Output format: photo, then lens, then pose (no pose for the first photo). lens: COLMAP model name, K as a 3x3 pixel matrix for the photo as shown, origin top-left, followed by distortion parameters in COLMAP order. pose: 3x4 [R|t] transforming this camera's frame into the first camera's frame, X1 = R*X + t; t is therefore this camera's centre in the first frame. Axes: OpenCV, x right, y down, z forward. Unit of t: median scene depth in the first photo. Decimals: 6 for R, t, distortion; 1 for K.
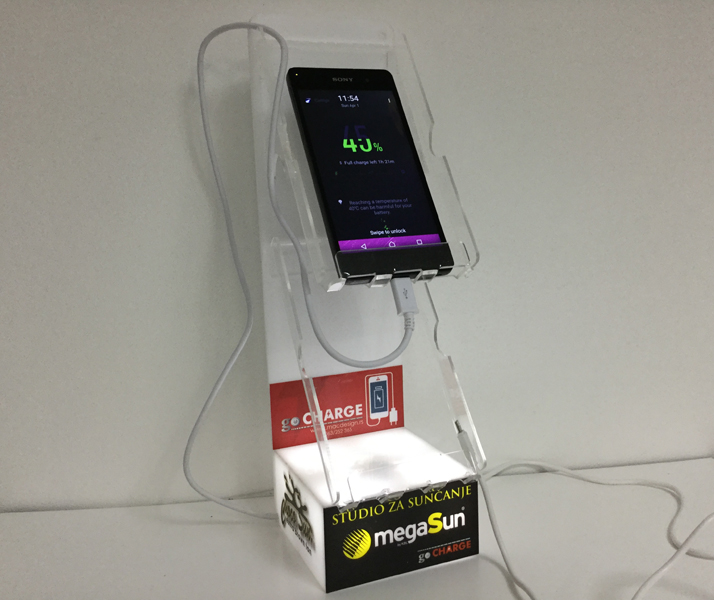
lens RADIAL K [[743.3, 0, 357.0], [0, 743.3, 300.0], [0, 0, 1]] dist [0.103667, 0.004573]
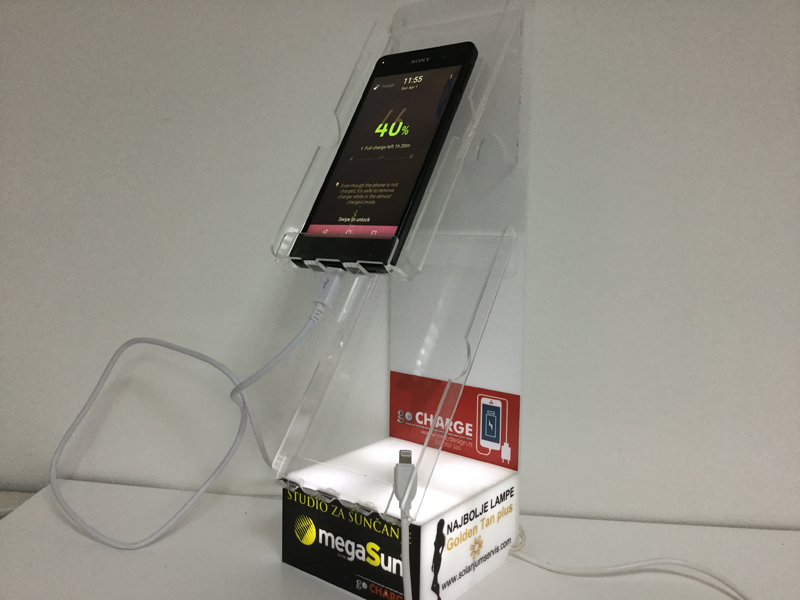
lens RADIAL K [[747.7, 0, 394.3], [0, 747.7, 295.1], [0, 0, 1]] dist [0.157617, -0.351340]
pose [[0.476122, 0.152245, -0.866100, 0.830746], [-0.174446, 0.981678, 0.076663, -0.073227], [0.861903, 0.114586, 0.493957, 0.541272]]
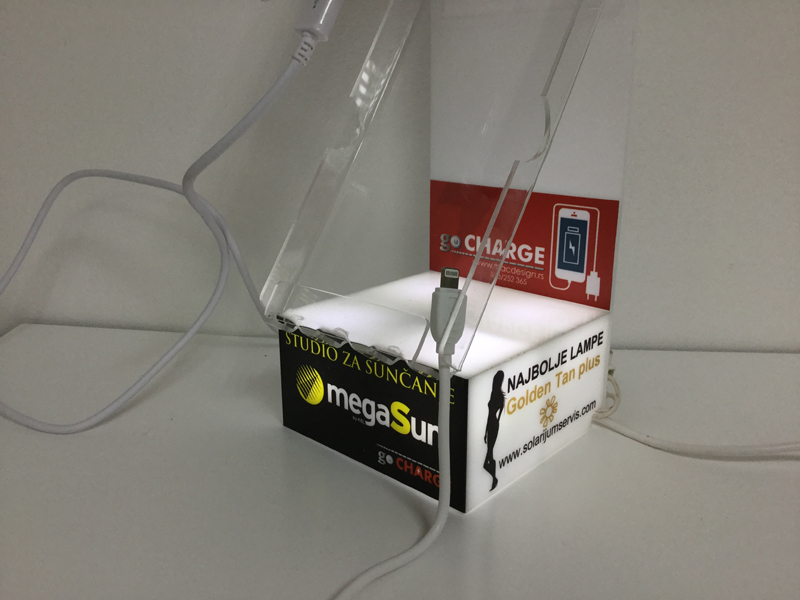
lens RADIAL K [[747.7, 0, 394.3], [0, 747.7, 295.1], [0, 0, 1]] dist [0.157617, -0.351340]
pose [[0.413329, 0.294489, -0.861647, 0.597251], [-0.160137, 0.955020, 0.249585, 0.046884], [0.896390, 0.034821, 0.441896, 0.711620]]
